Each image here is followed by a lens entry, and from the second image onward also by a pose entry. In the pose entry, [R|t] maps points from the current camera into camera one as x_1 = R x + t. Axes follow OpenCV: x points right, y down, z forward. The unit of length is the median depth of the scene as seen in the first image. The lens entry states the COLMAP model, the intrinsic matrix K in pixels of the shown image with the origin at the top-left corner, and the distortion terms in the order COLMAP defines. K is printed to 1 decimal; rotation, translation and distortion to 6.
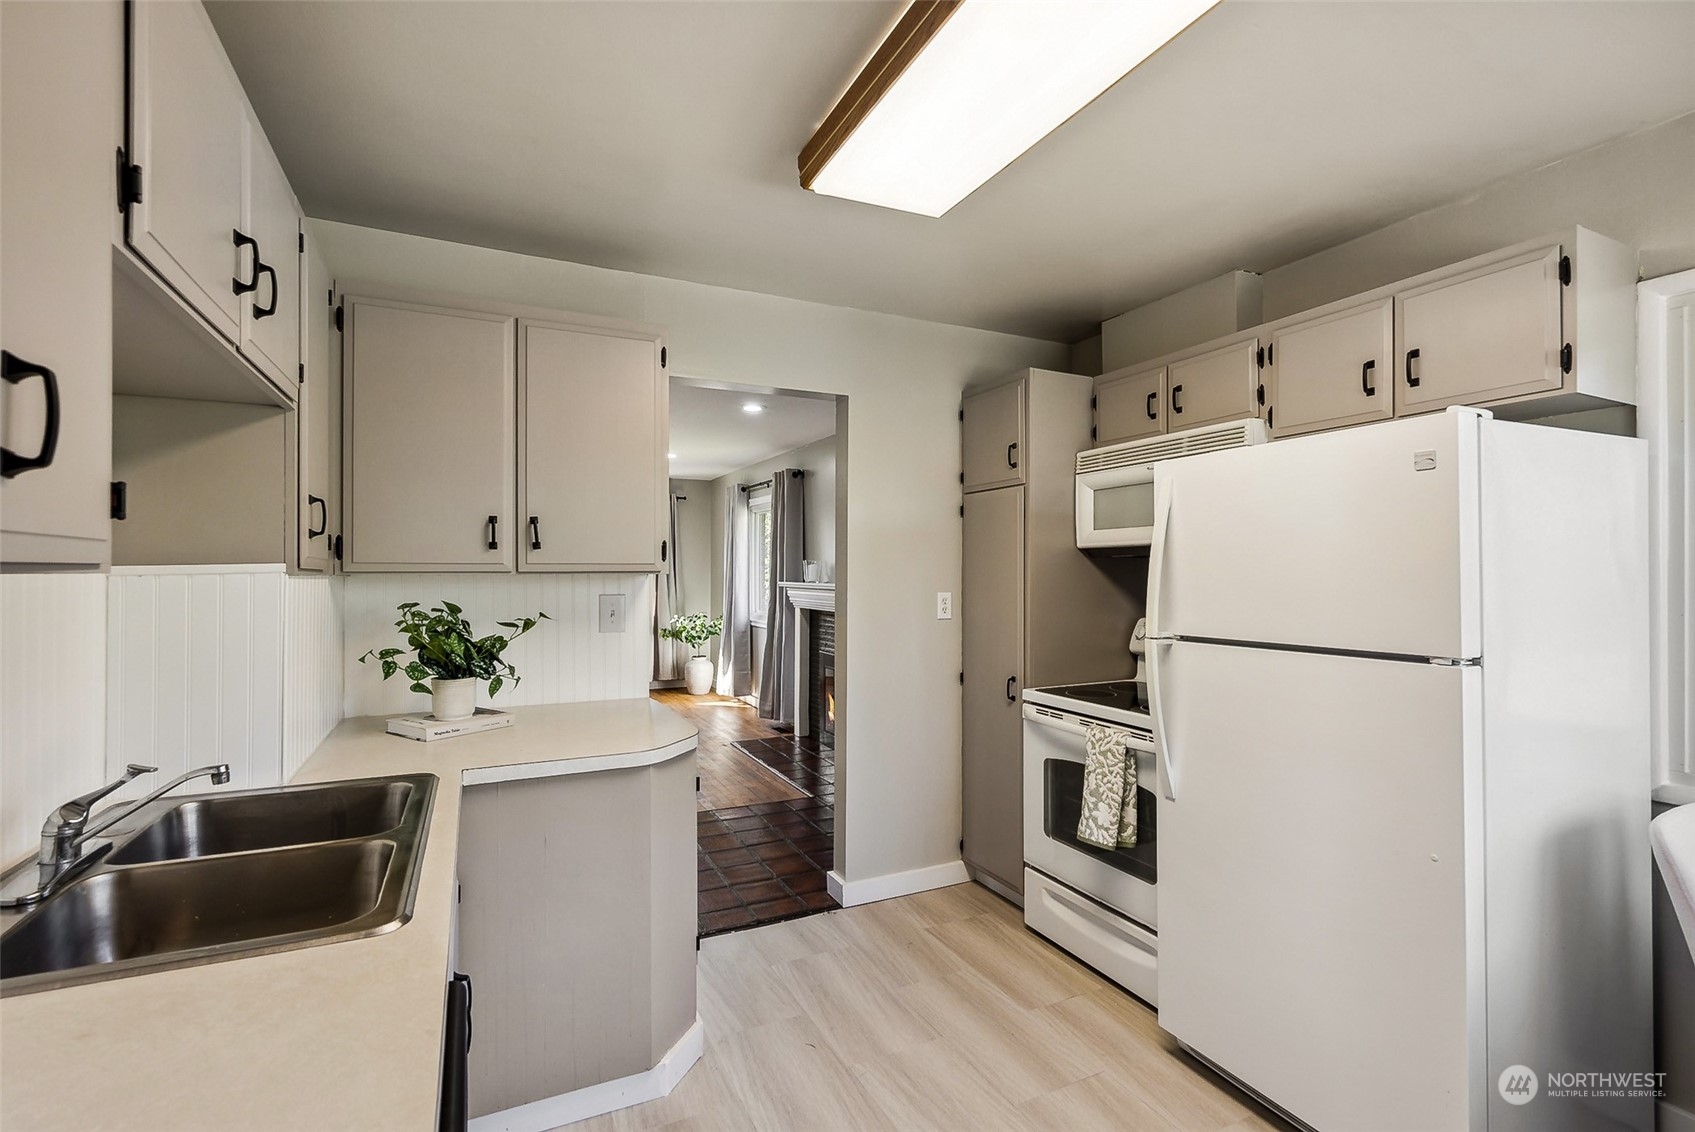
lens RADIAL K [[782.1, 0, 841.9], [0, 782.1, 570.0], [0, 0, 1]] dist [-0.012419, 0.001827]
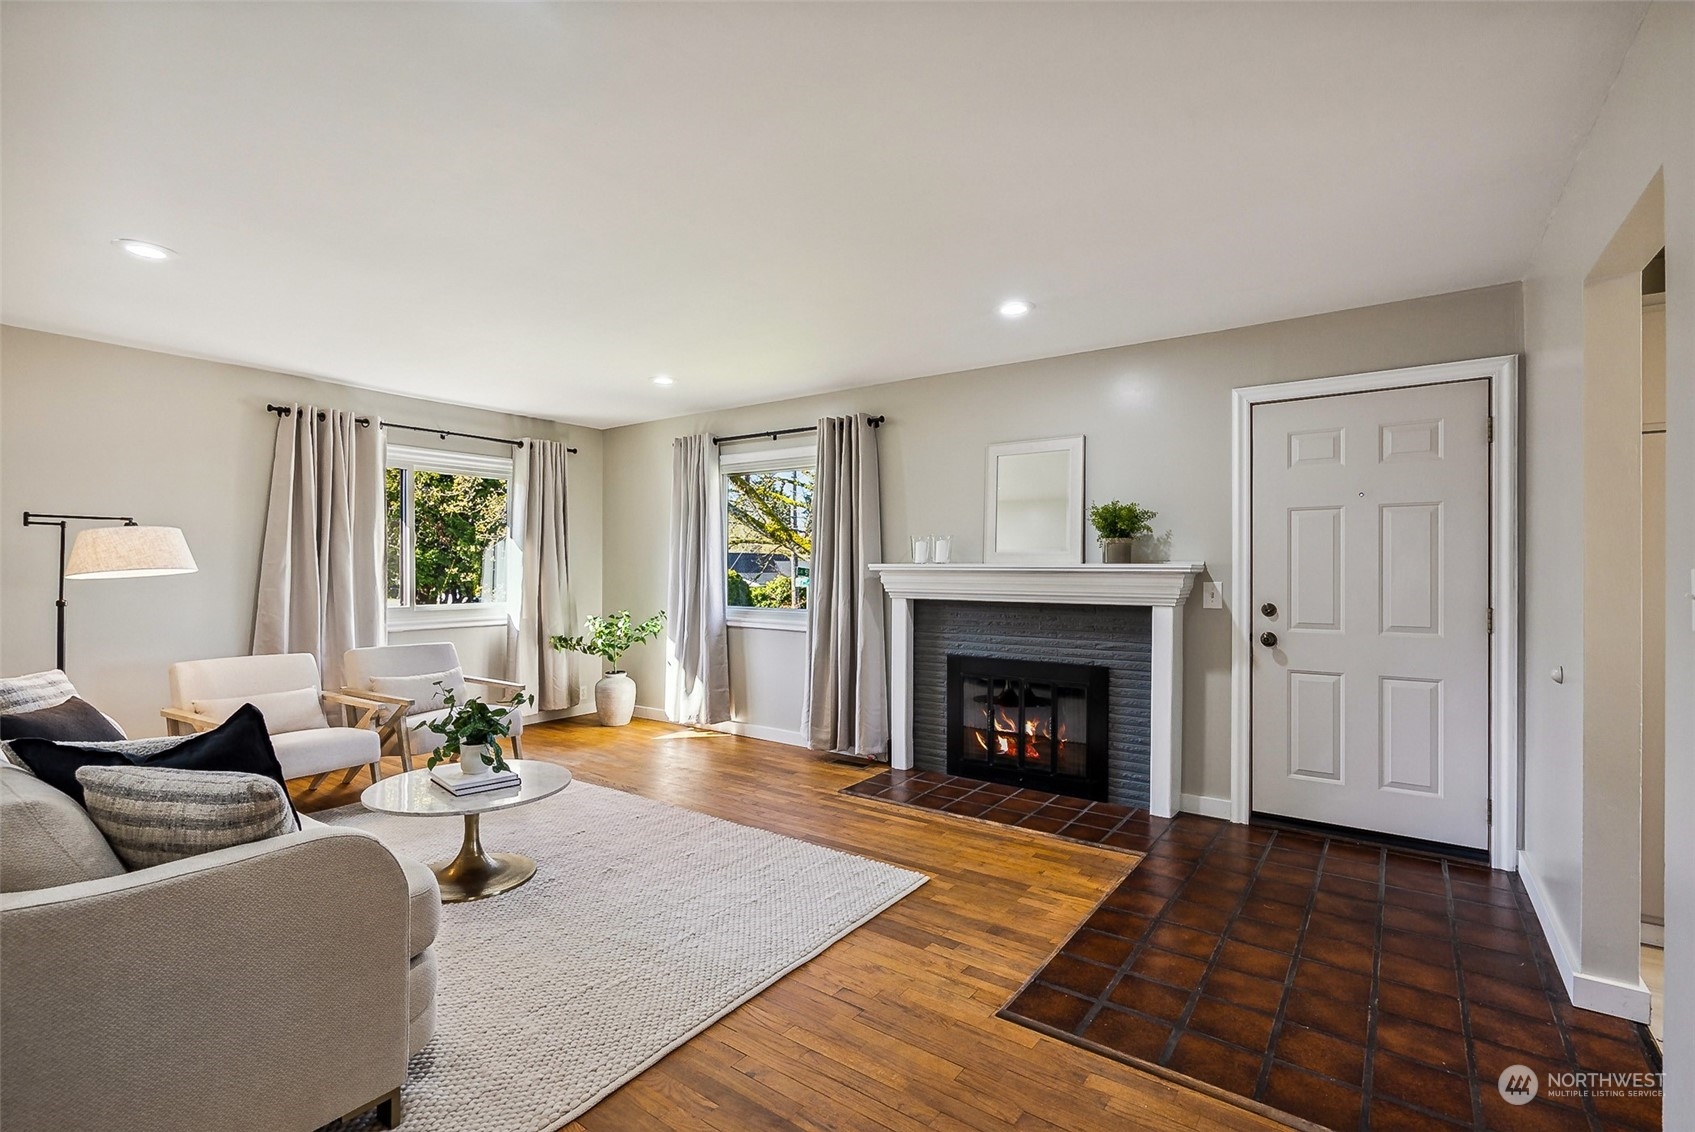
lens RADIAL K [[782.1, 0, 823.3], [0, 782.1, 574.1], [0, 0, 1]] dist [-0.012419, 0.001827]
pose [[0.877494, -0.007034, 0.479535, -0.381357], [0.000890, 0.999915, 0.013039, 0.011967], [-0.479586, -0.011015, 0.877426, 0.300064]]
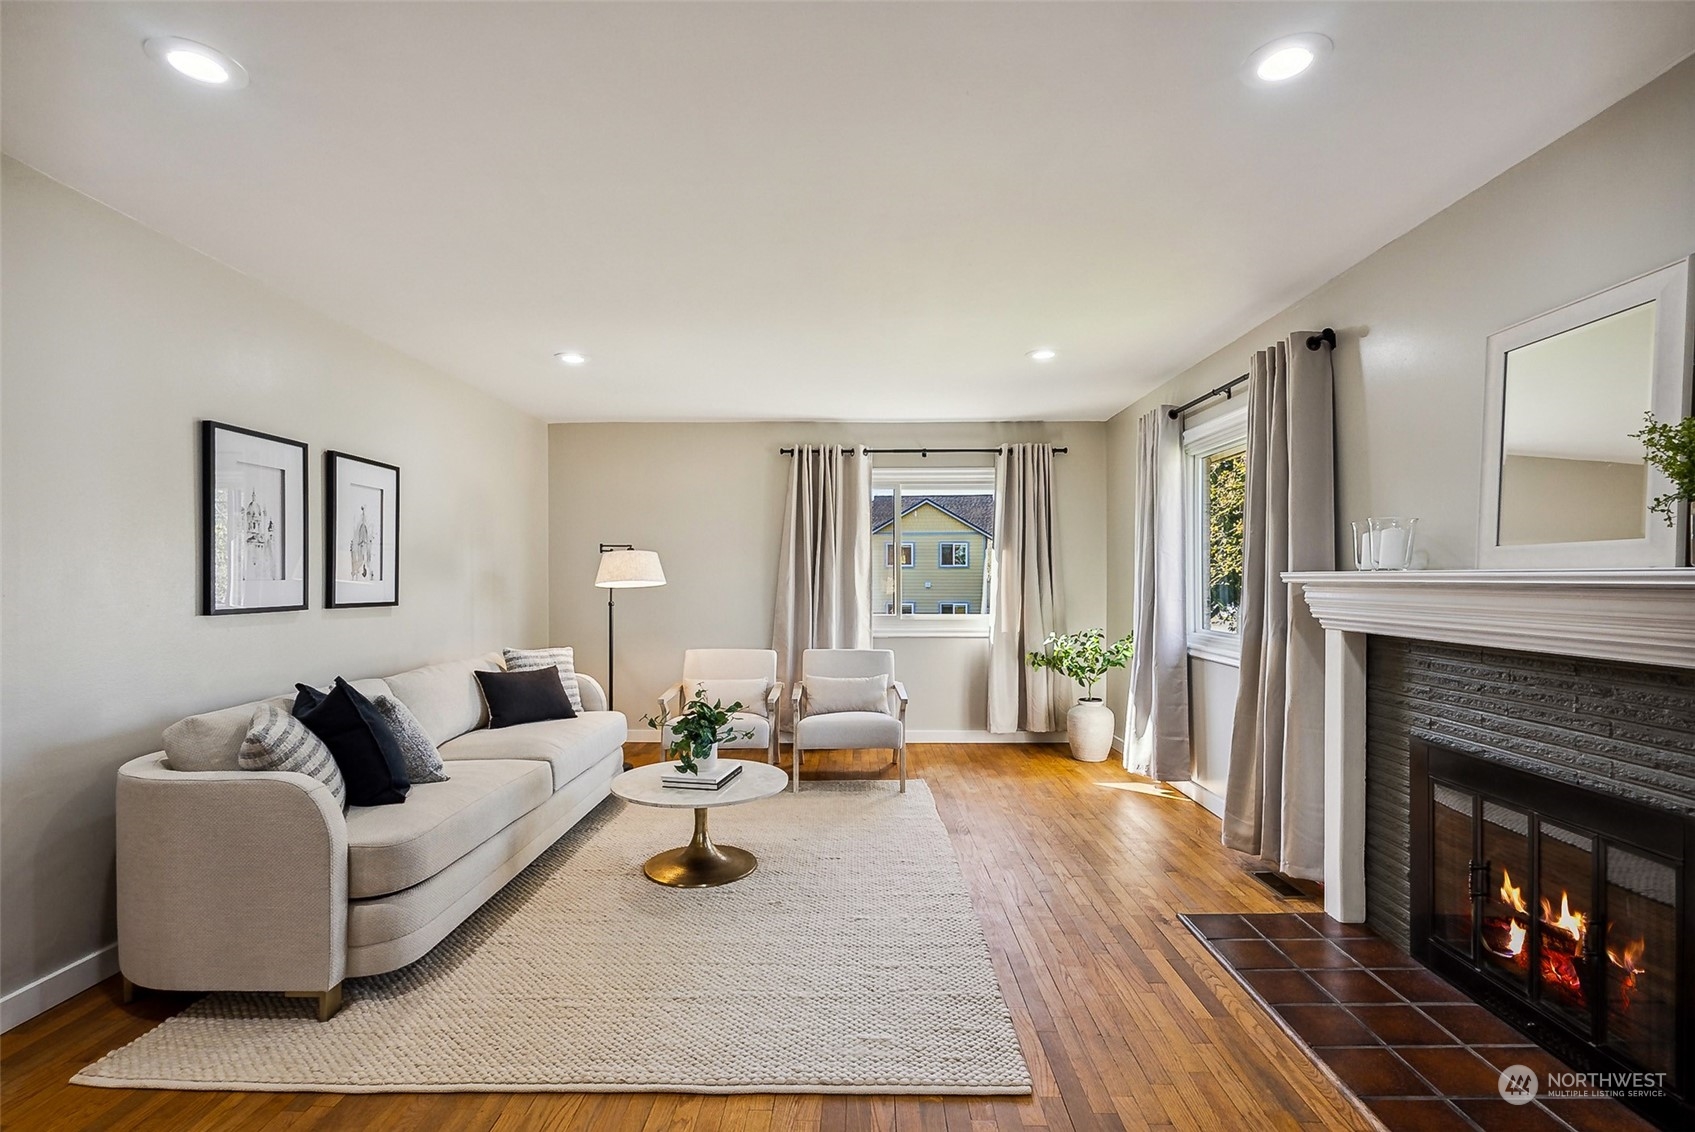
lens RADIAL K [[782.1, 0, 853.5], [0, 782.1, 580.2], [0, 0, 1]] dist [-0.012419, 0.001827]
pose [[0.900694, -0.004717, -0.434429, -0.087754], [0.006612, 0.999974, 0.002852, 0.013438], [0.434404, -0.005441, 0.900702, 0.382937]]
